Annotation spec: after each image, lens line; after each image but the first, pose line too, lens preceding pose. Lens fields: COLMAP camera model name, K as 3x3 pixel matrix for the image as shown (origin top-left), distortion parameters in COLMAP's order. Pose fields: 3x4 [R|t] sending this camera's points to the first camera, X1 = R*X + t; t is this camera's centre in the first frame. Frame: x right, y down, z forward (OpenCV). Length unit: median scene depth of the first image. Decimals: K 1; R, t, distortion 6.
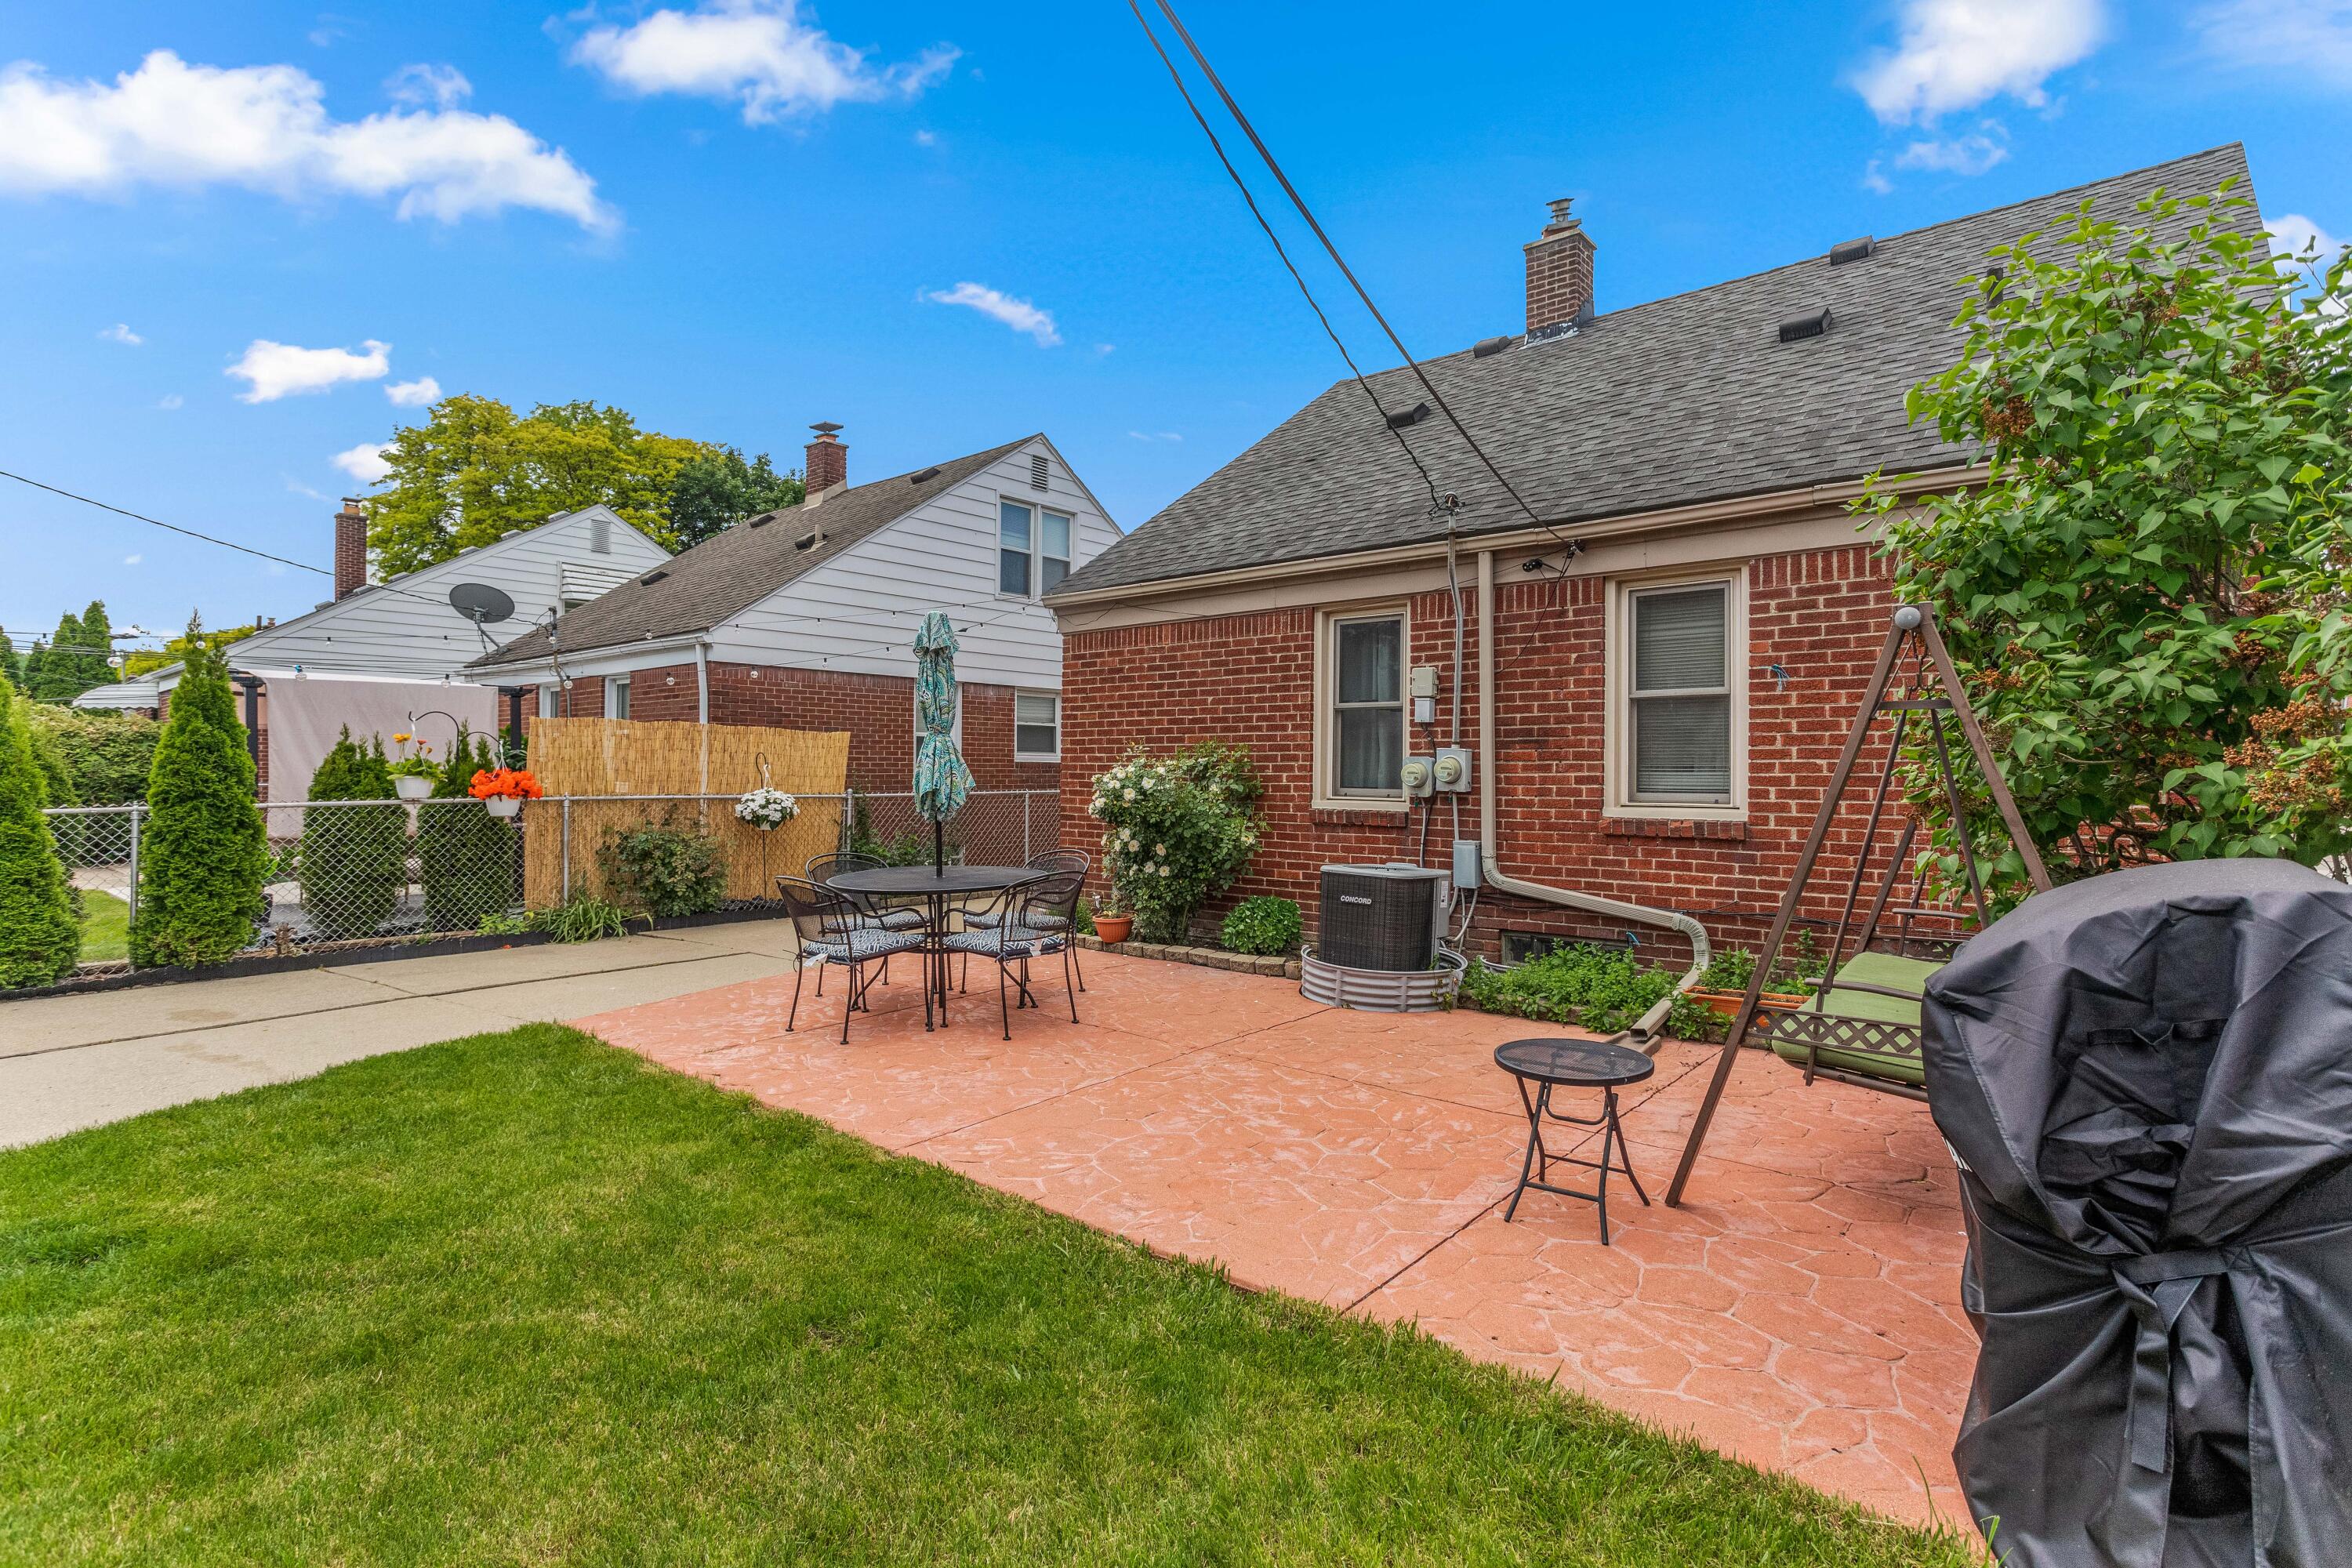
lens RADIAL K [[1120.3, 0, 1181.9], [0, 1120.3, 750.5], [0, 0, 1]] dist [0.002741, 0.001805]
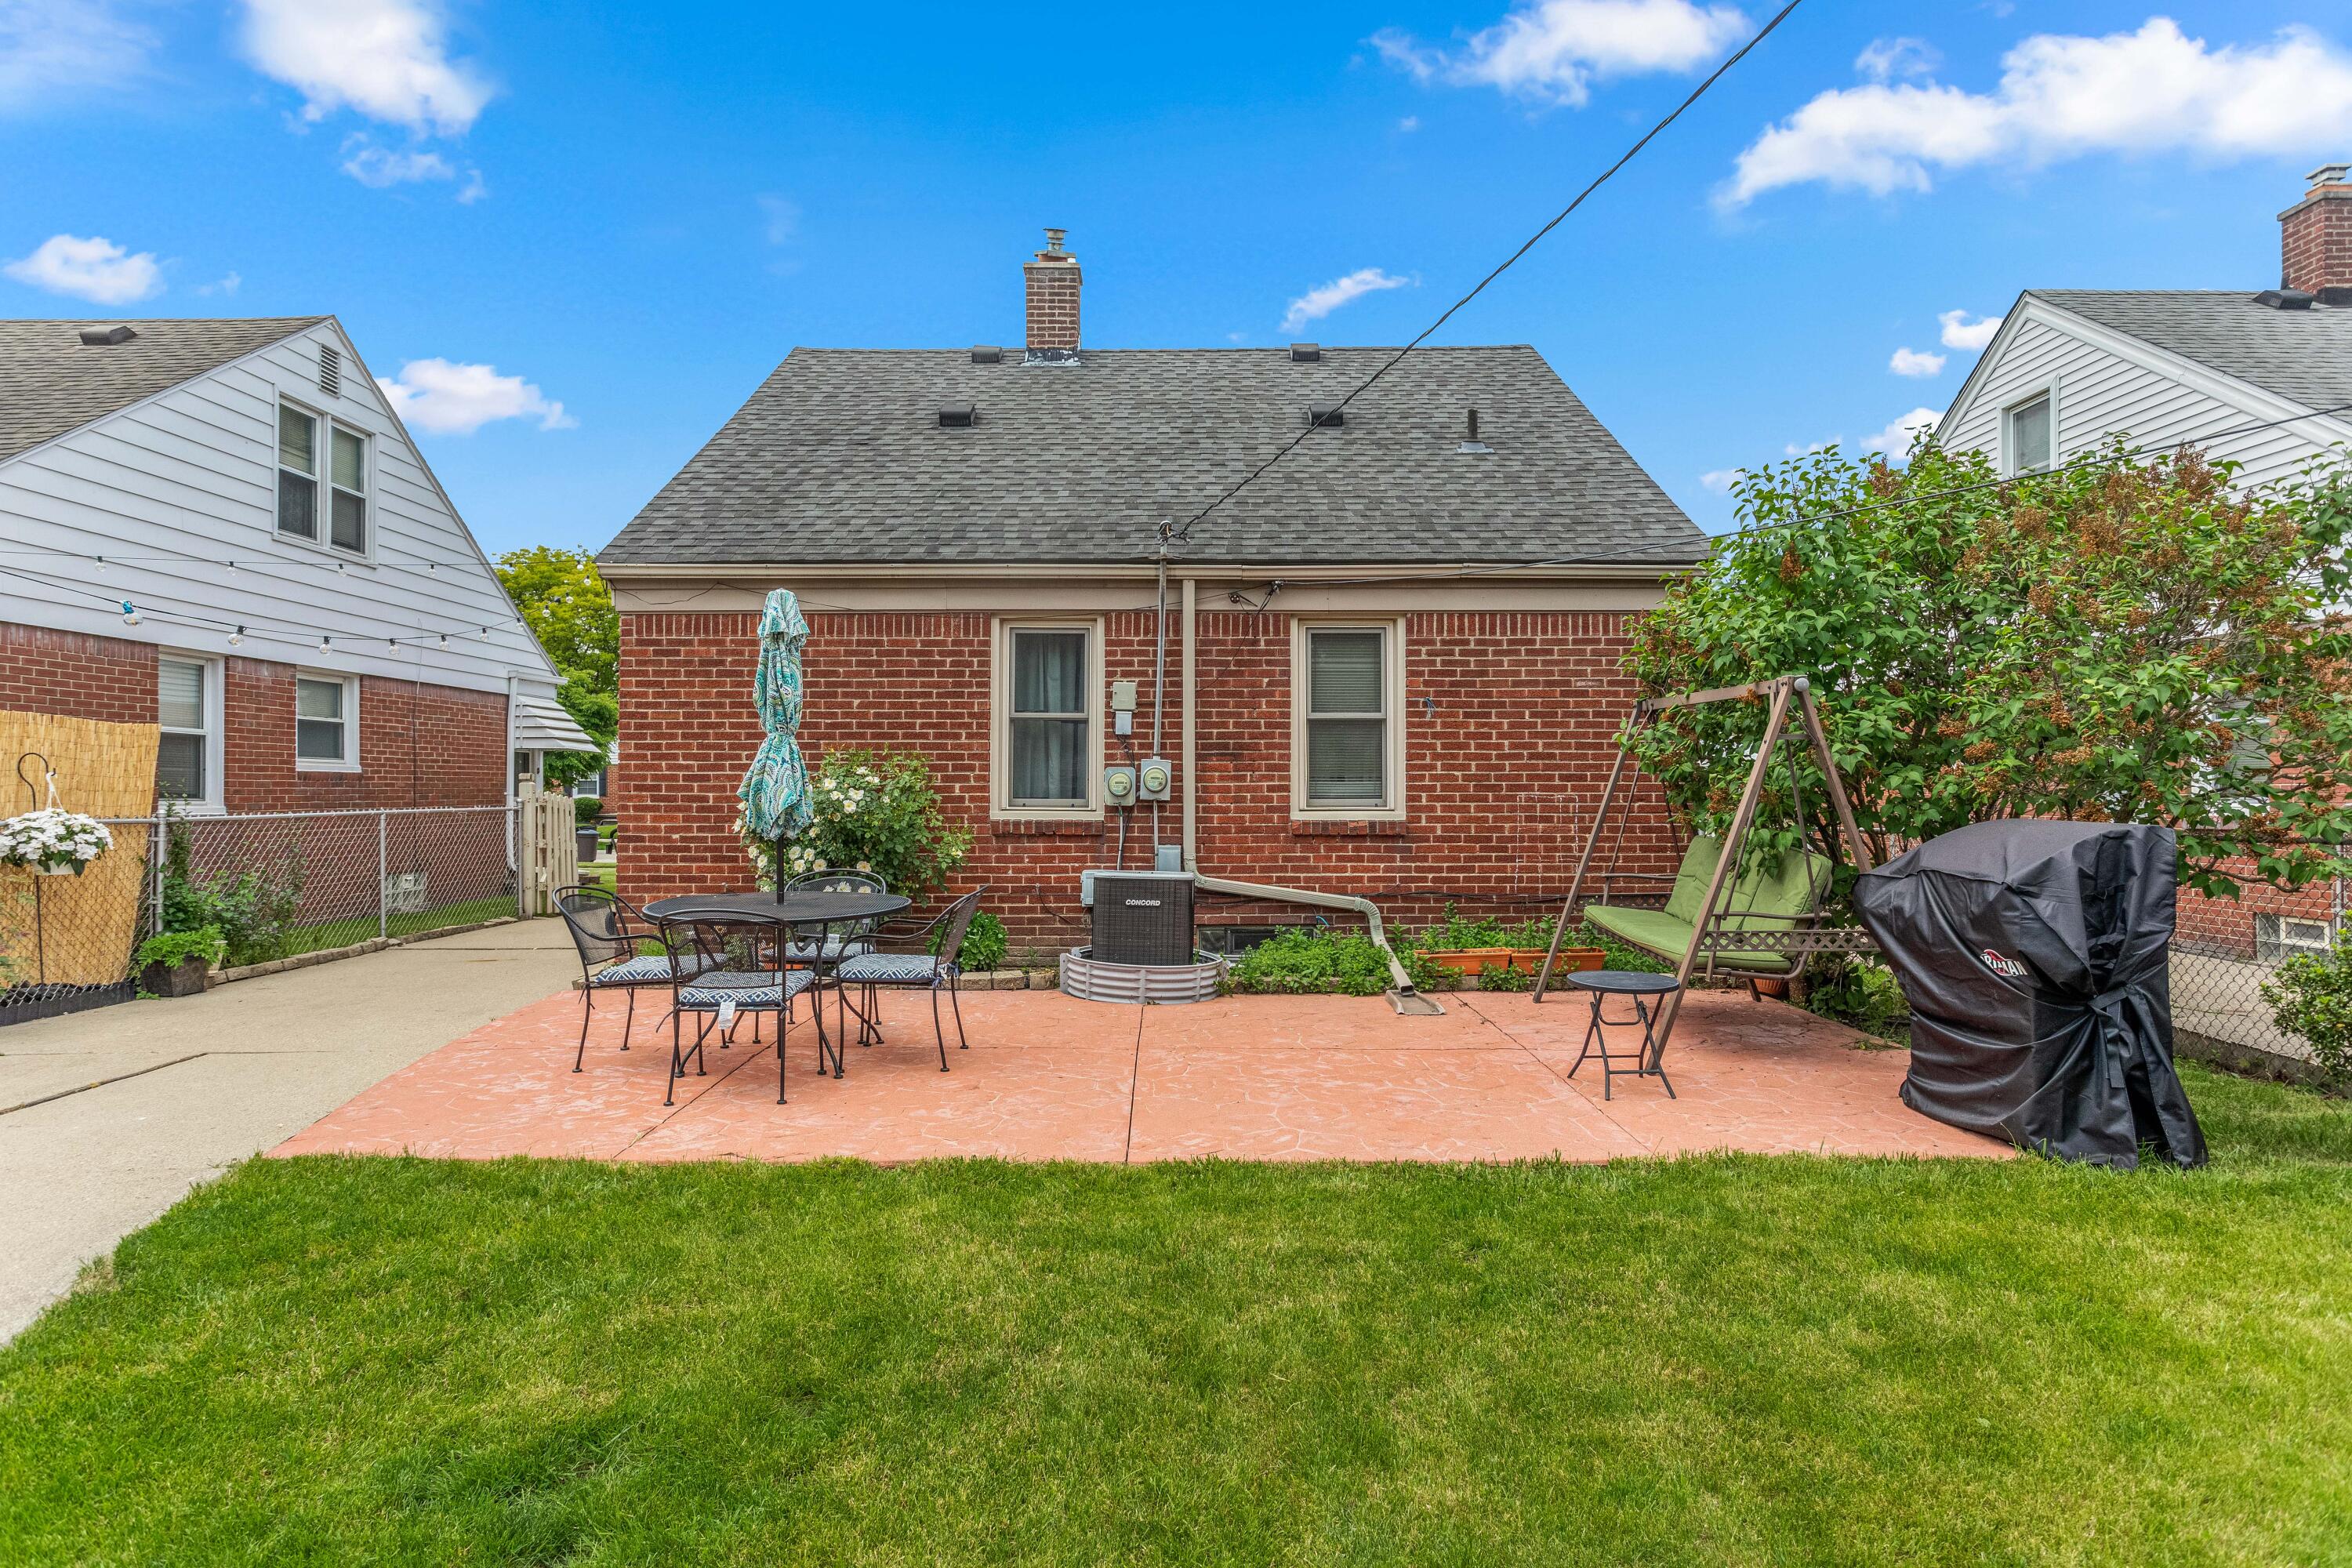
lens RADIAL K [[1249.9, 0, 1164.6], [0, 1249.9, 785.1], [0, 0, 1]] dist [-0.001679, 0.003133]
pose [[0.766274, -0.000322, 0.642514, -0.521870], [-0.010068, 0.999871, 0.012508, 0.007399], [-0.642435, -0.016053, 0.766172, 0.080228]]
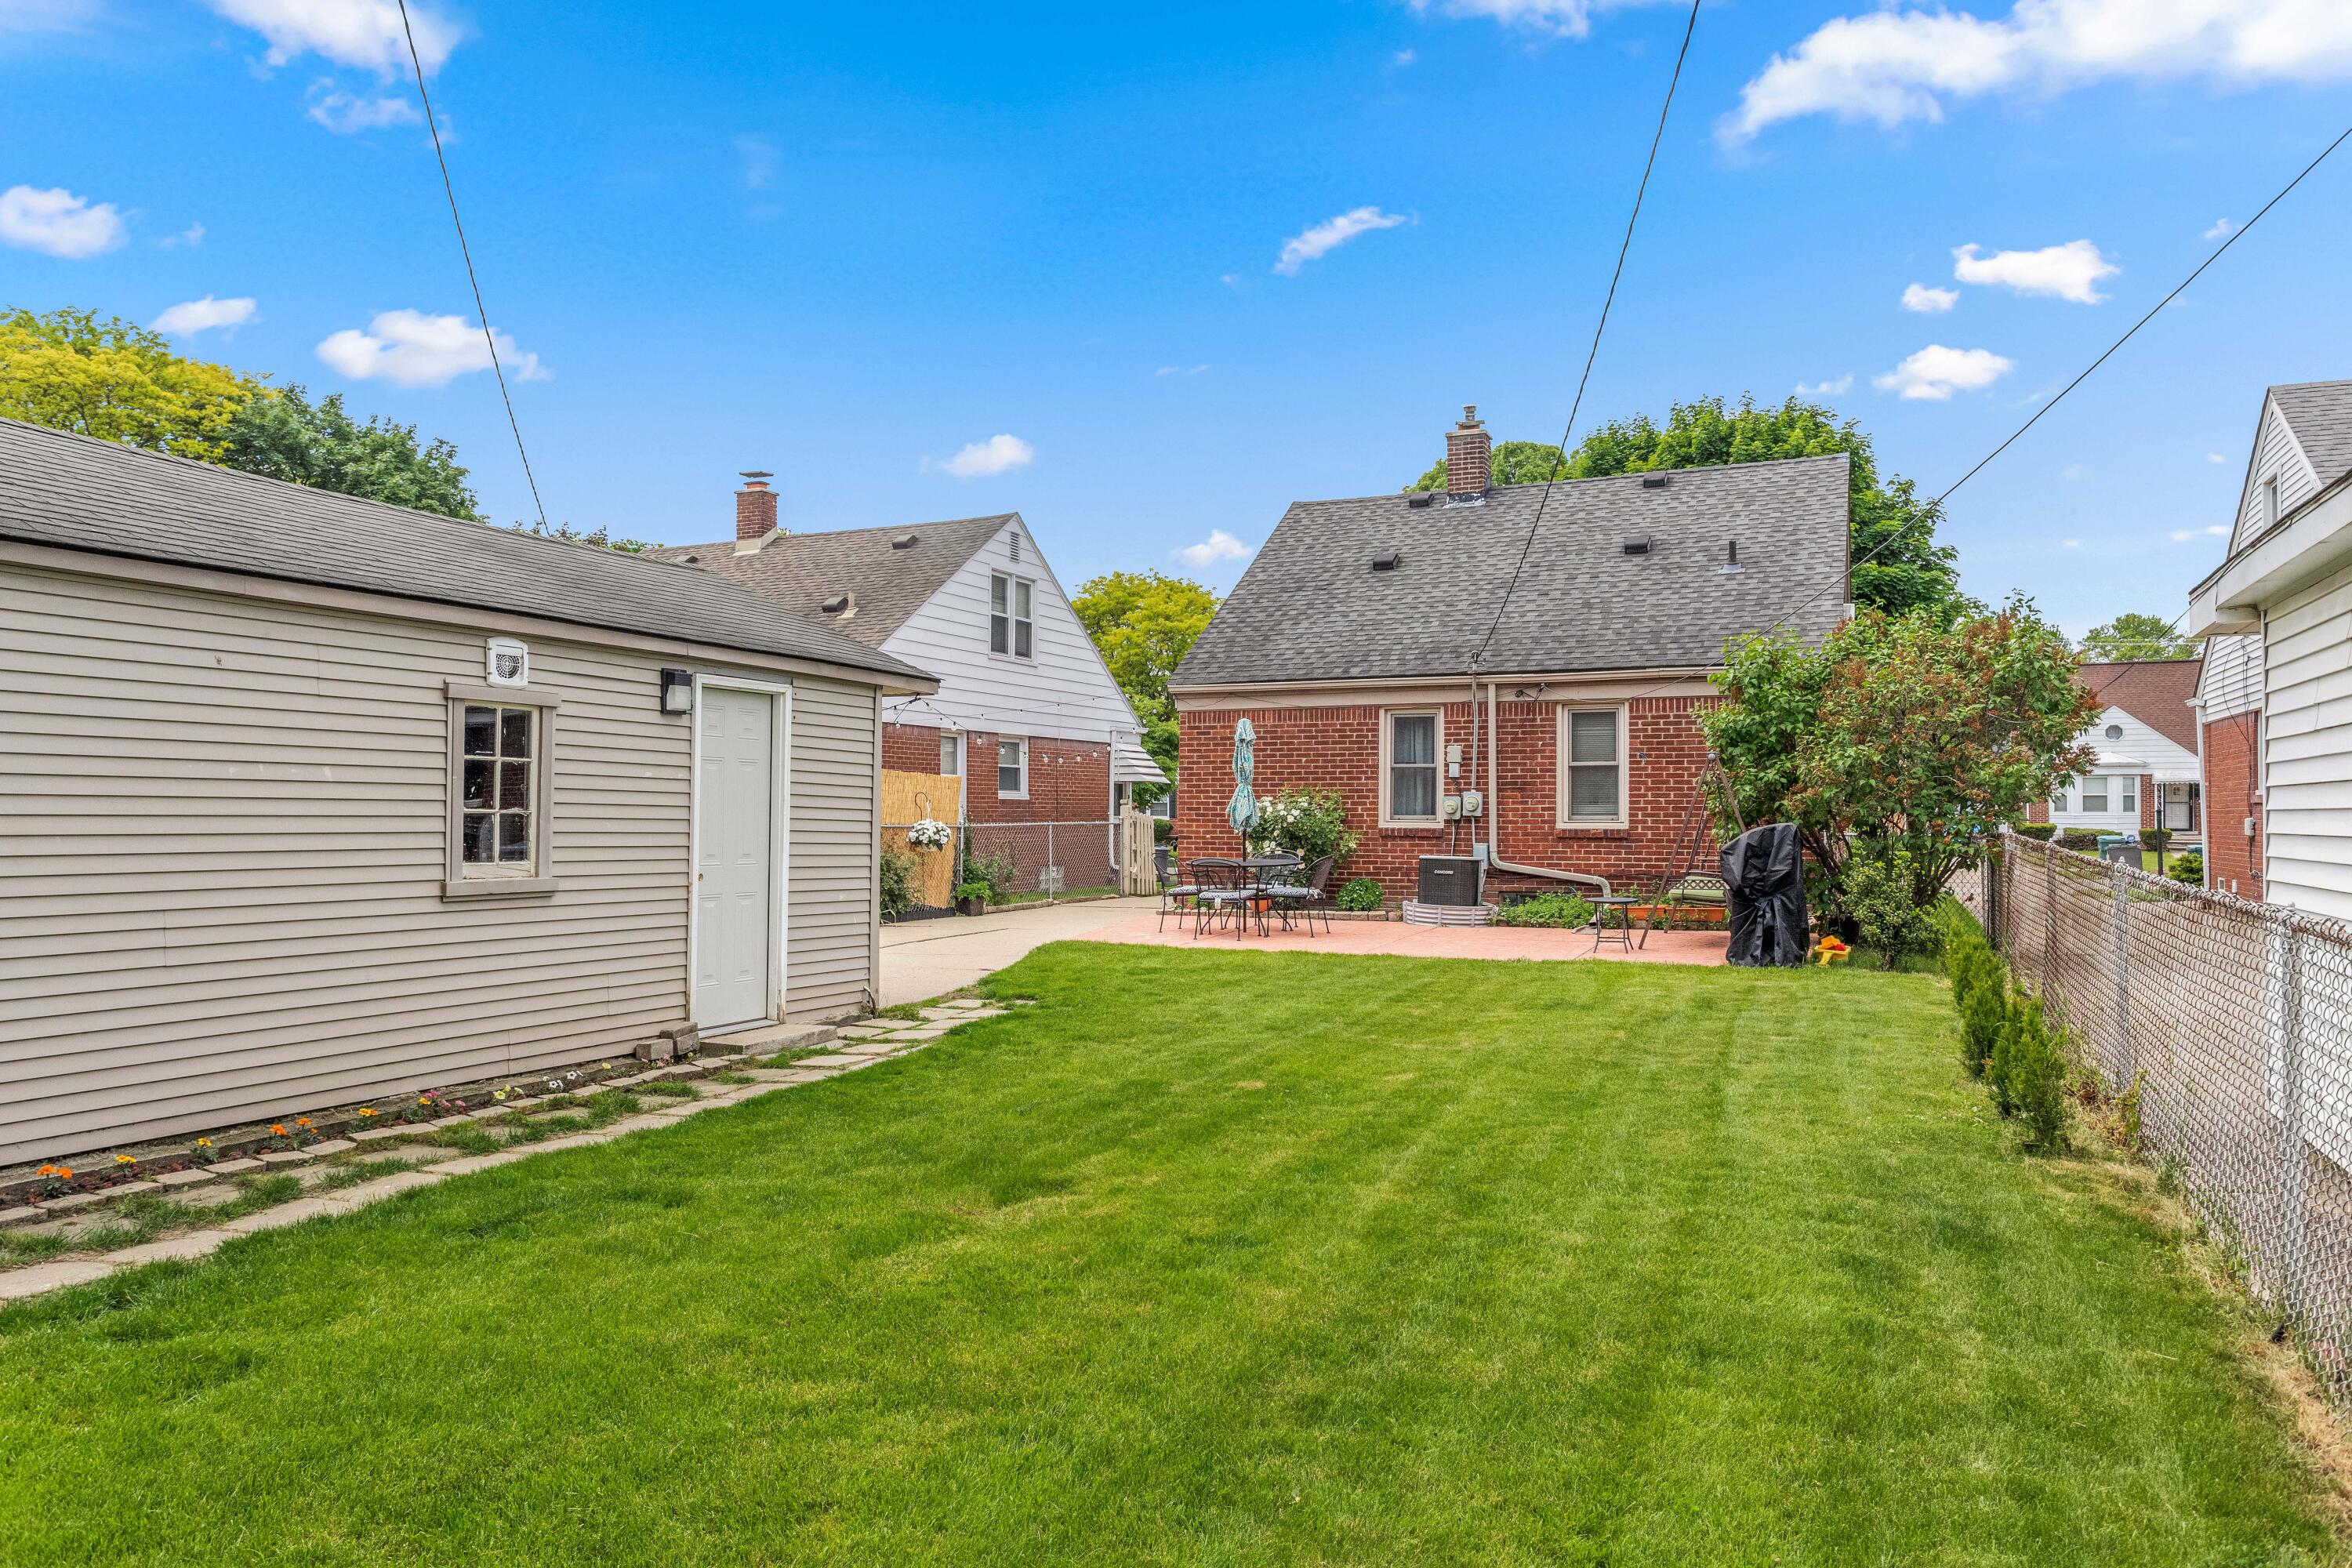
lens RADIAL K [[1519.4, 0, 1172.7], [0, 1519.4, 779.5], [0, 0, 1]] dist [-0.016343, 0.001220]
pose [[0.962382, 0.003562, 0.271676, -0.883064], [-0.002926, 0.999992, -0.002746, -0.013587], [-0.271684, 0.001847, 0.962385, -1.210007]]
